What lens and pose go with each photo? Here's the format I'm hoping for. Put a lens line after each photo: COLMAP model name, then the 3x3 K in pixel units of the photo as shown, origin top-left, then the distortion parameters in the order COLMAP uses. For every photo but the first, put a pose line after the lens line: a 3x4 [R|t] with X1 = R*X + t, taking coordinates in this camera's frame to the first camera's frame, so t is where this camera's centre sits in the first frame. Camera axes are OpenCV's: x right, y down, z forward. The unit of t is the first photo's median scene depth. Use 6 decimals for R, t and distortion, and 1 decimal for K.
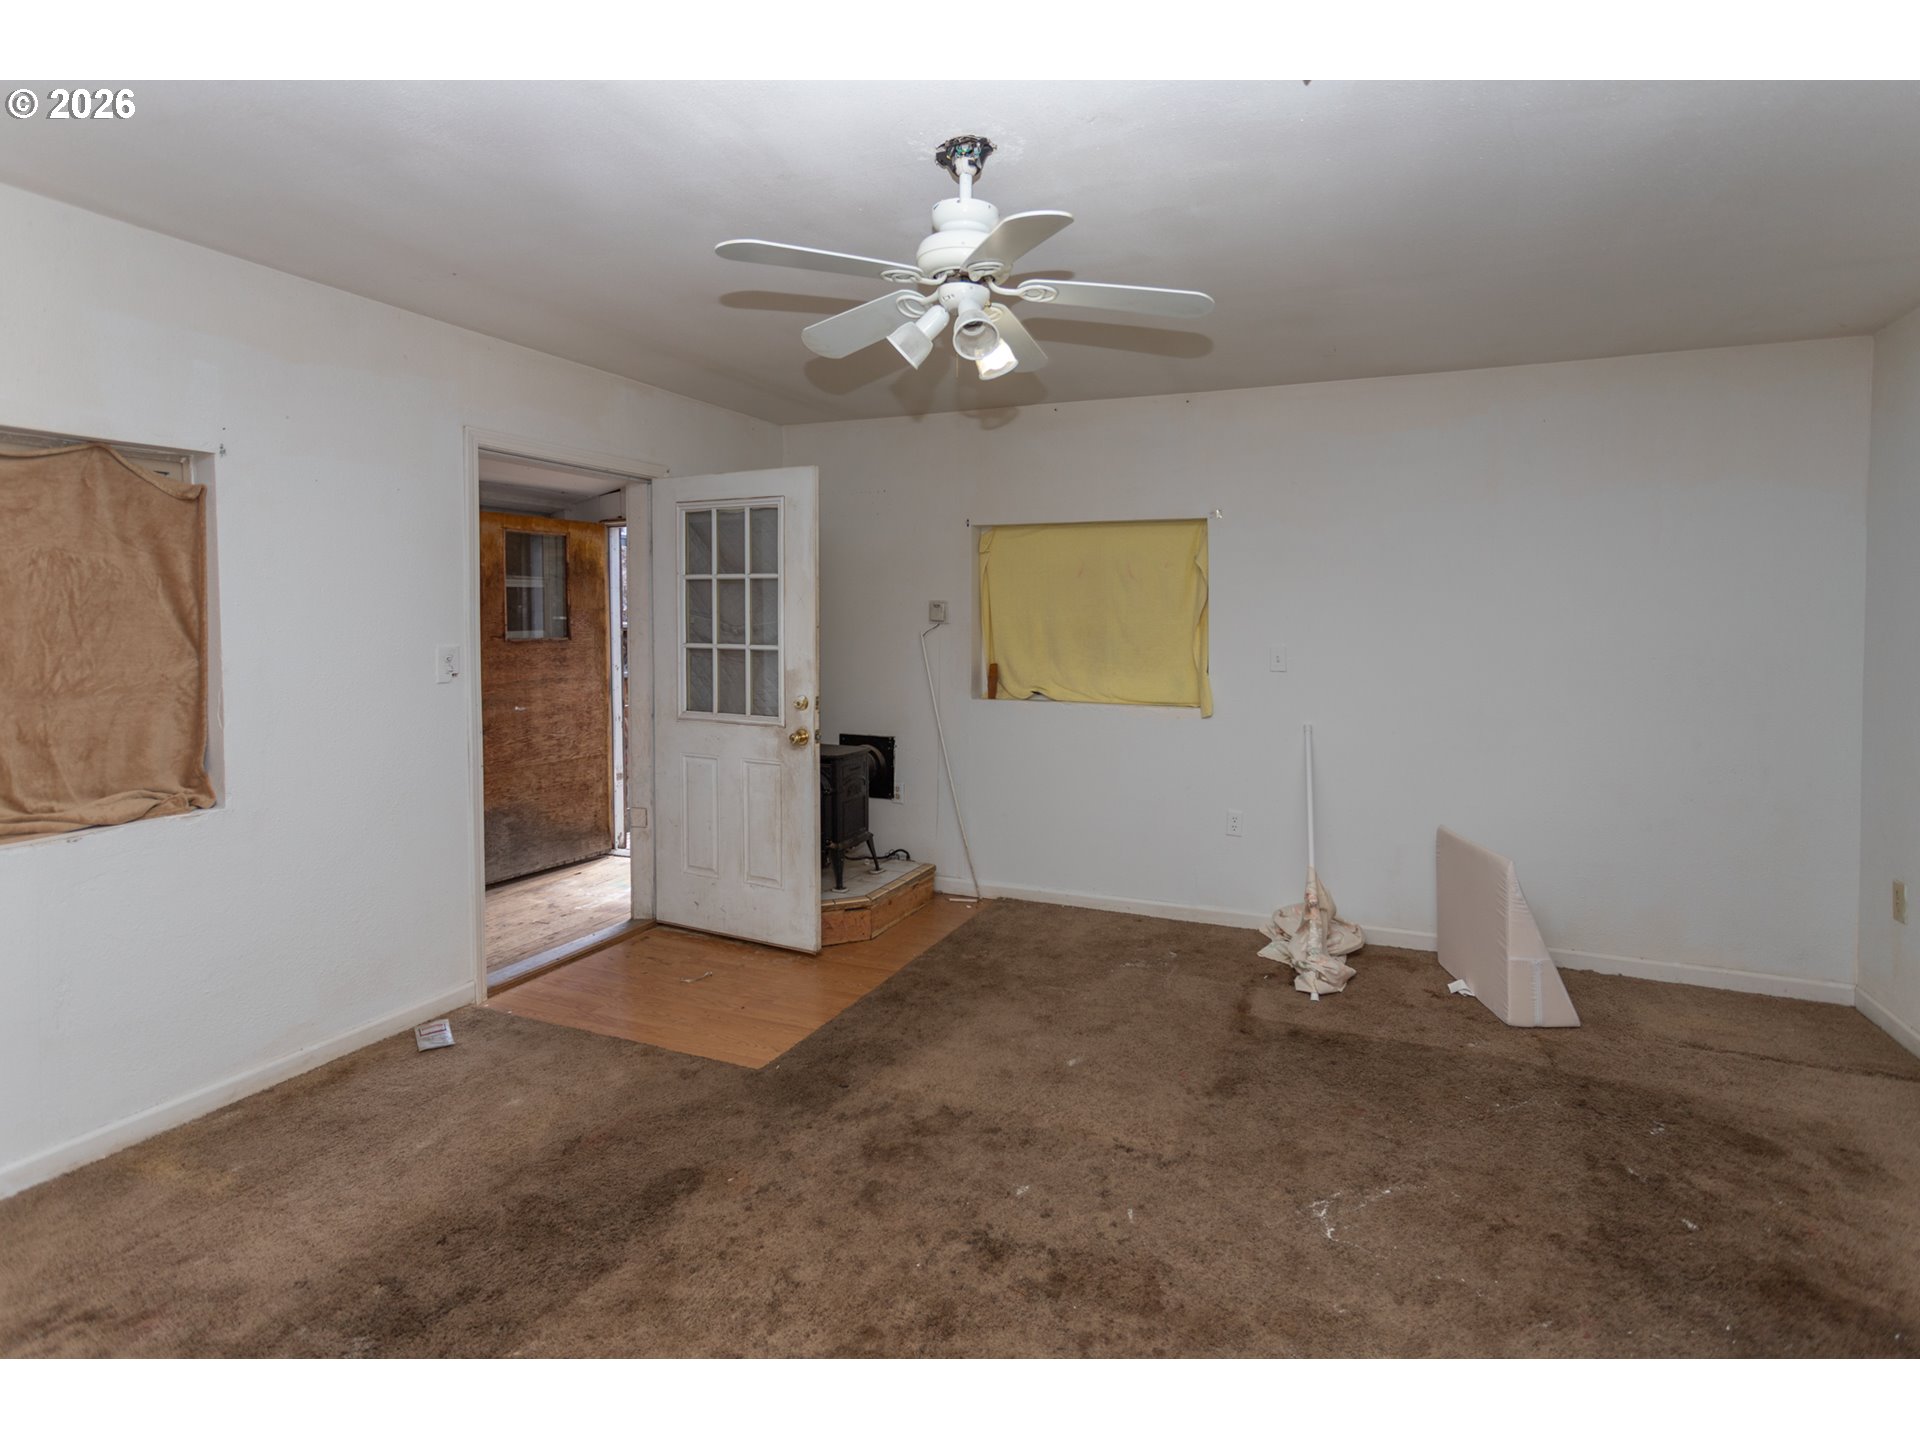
lens RADIAL K [[940.2, 0, 951.7], [0, 940.2, 732.7], [0, 0, 1]] dist [0.001018, 0.000874]
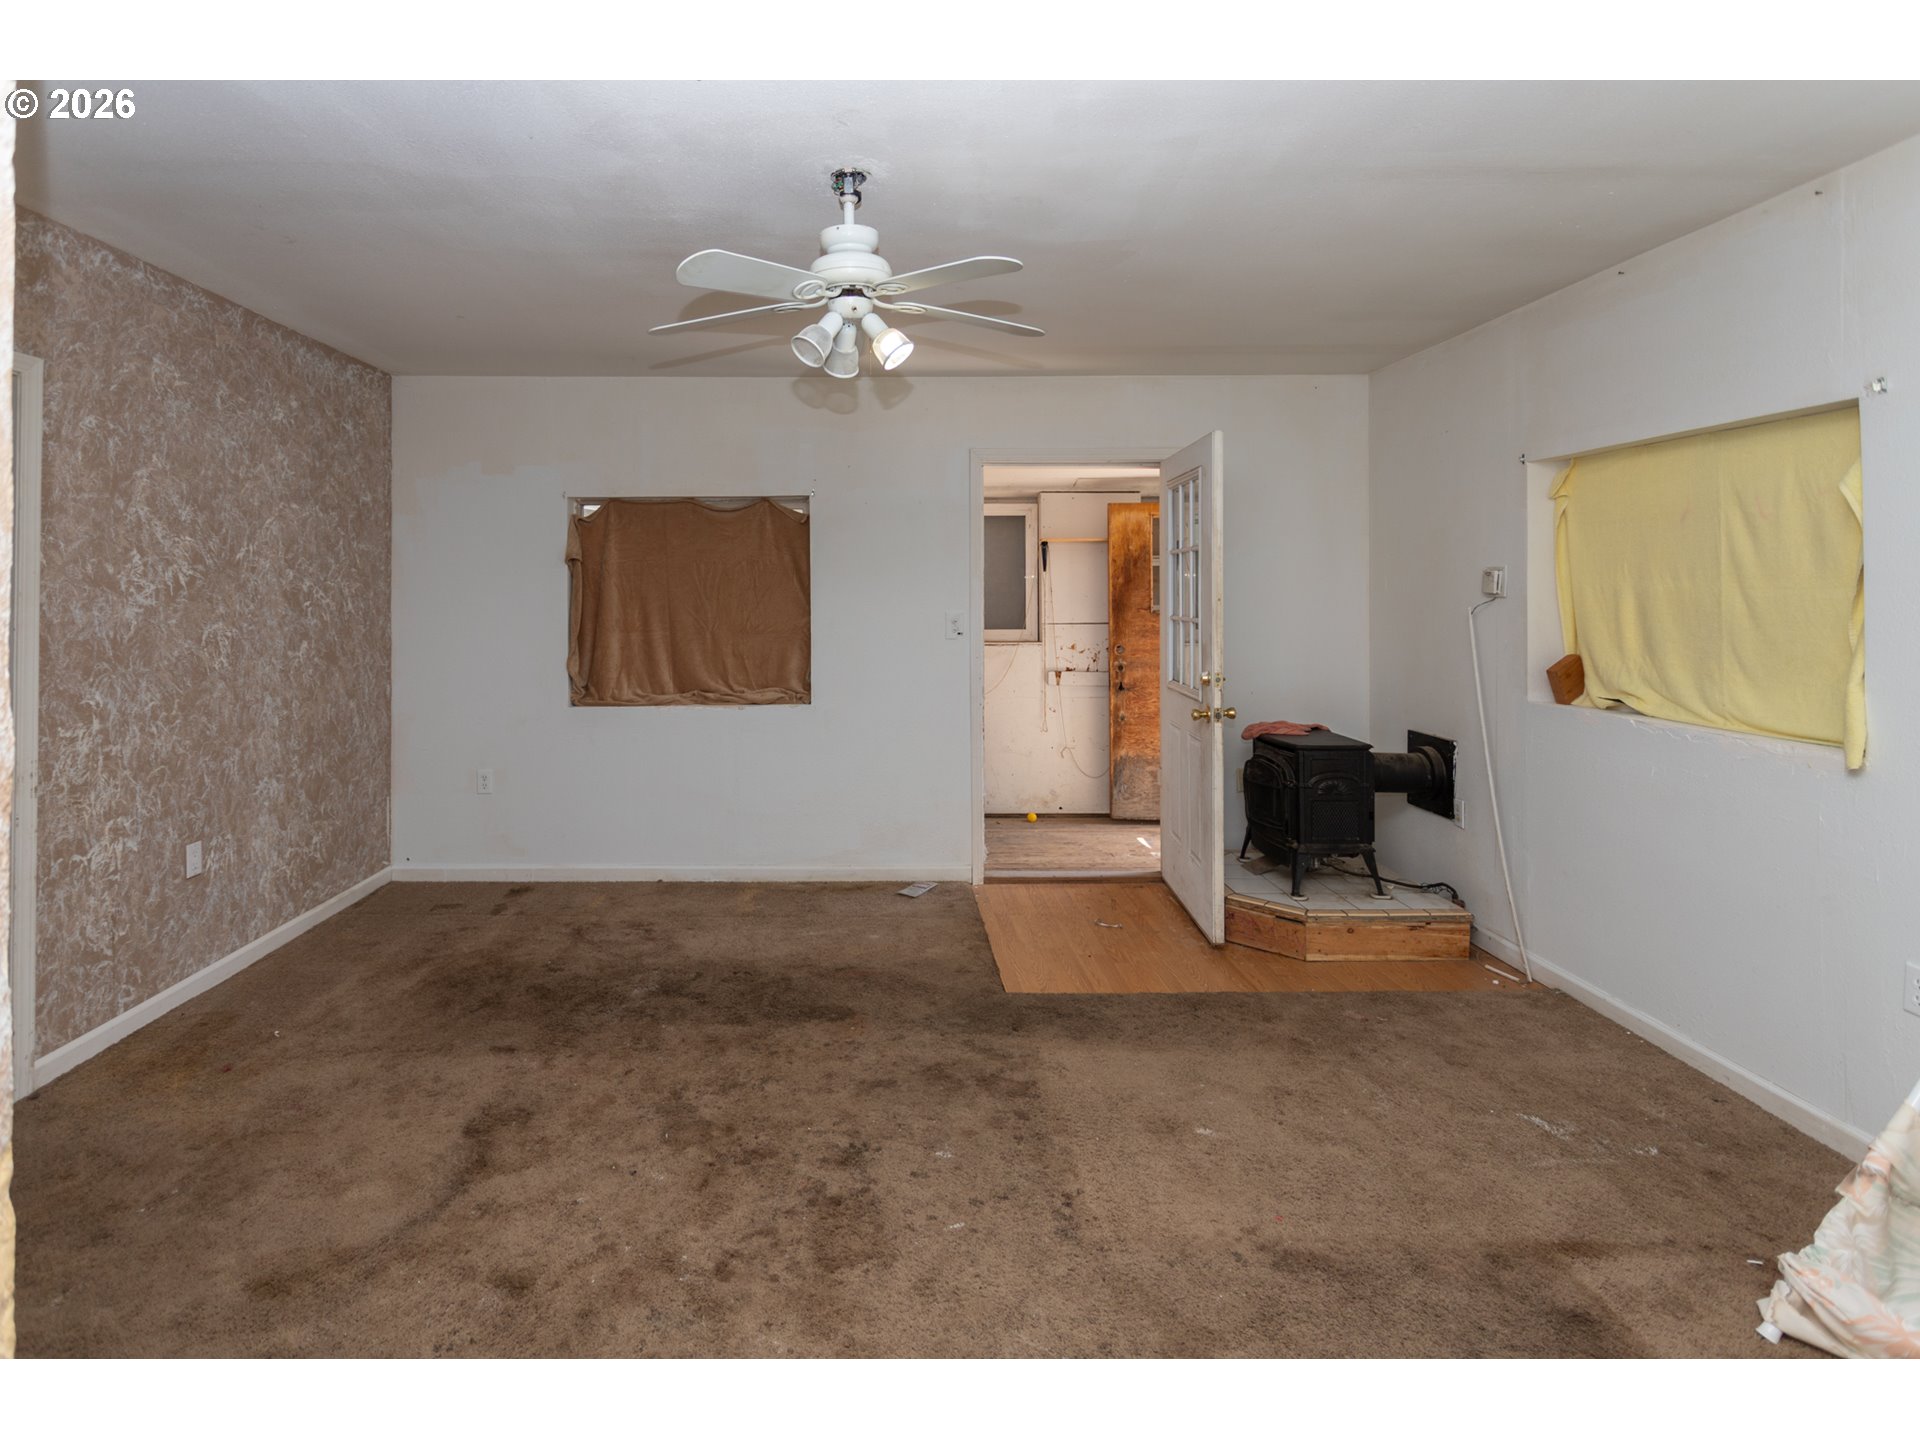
lens RADIAL K [[965.5, 0, 960.0], [0, 965.5, 720.0], [0, 0, 1]] dist [0.001208, 0.002714]
pose [[0.415045, 0.113830, -0.902652, 0.950150], [-0.110965, 0.991069, 0.073958, -0.052995], [0.903009, 0.069467, 0.423969, 0.535056]]
